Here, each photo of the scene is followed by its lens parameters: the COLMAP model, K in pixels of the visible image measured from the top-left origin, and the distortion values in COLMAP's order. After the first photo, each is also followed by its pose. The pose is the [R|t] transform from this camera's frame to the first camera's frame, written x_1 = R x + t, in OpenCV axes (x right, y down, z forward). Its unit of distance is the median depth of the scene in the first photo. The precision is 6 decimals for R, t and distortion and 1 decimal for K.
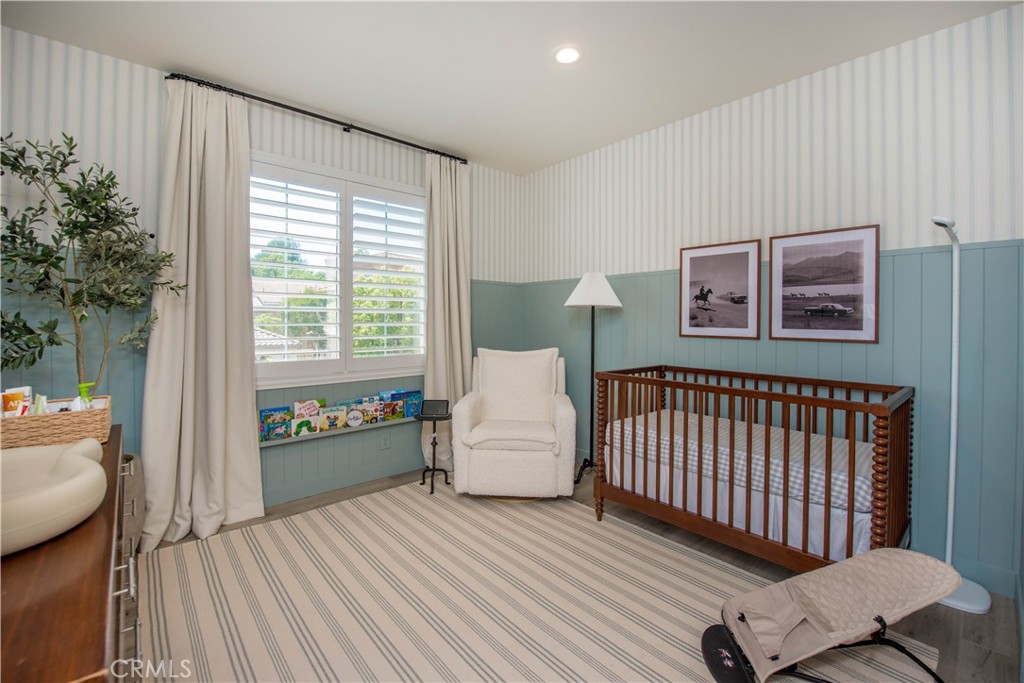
lens RADIAL K [[425.9, 0, 517.8], [0, 425.9, 342.7], [0, 0, 1]] dist [-0.018972, -0.000404]
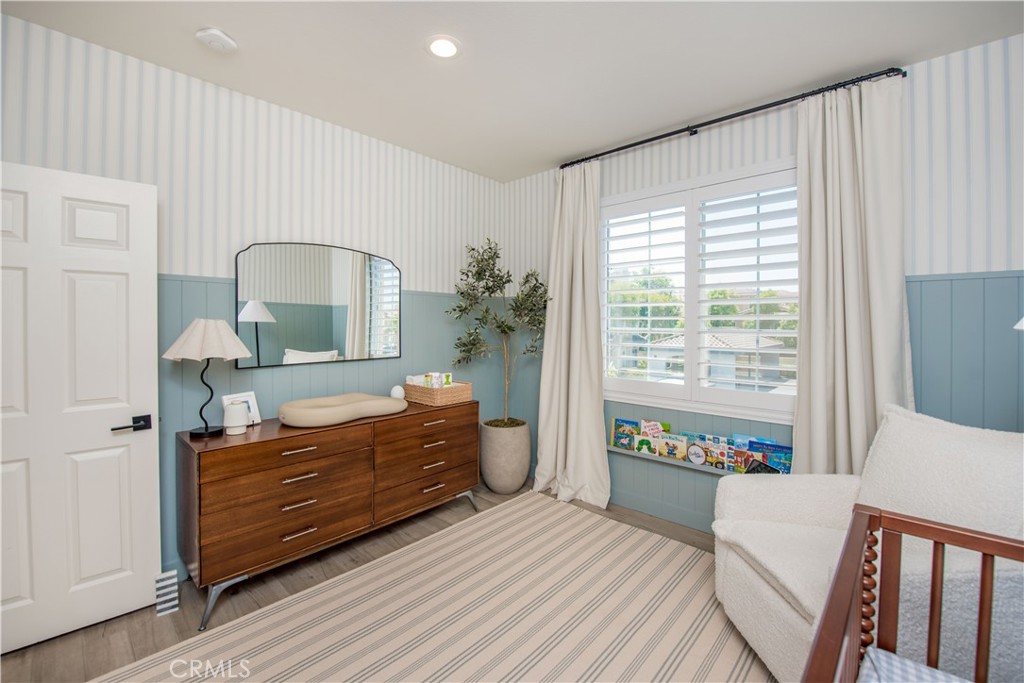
lens RADIAL K [[425.9, 0, 517.8], [0, 425.9, 342.7], [0, 0, 1]] dist [-0.018972, -0.000404]
pose [[0.103700, 0.042246, -0.993711, 0.479191], [-0.054985, 0.997813, 0.036682, -0.071475], [0.993088, 0.050835, 0.105796, 0.566190]]
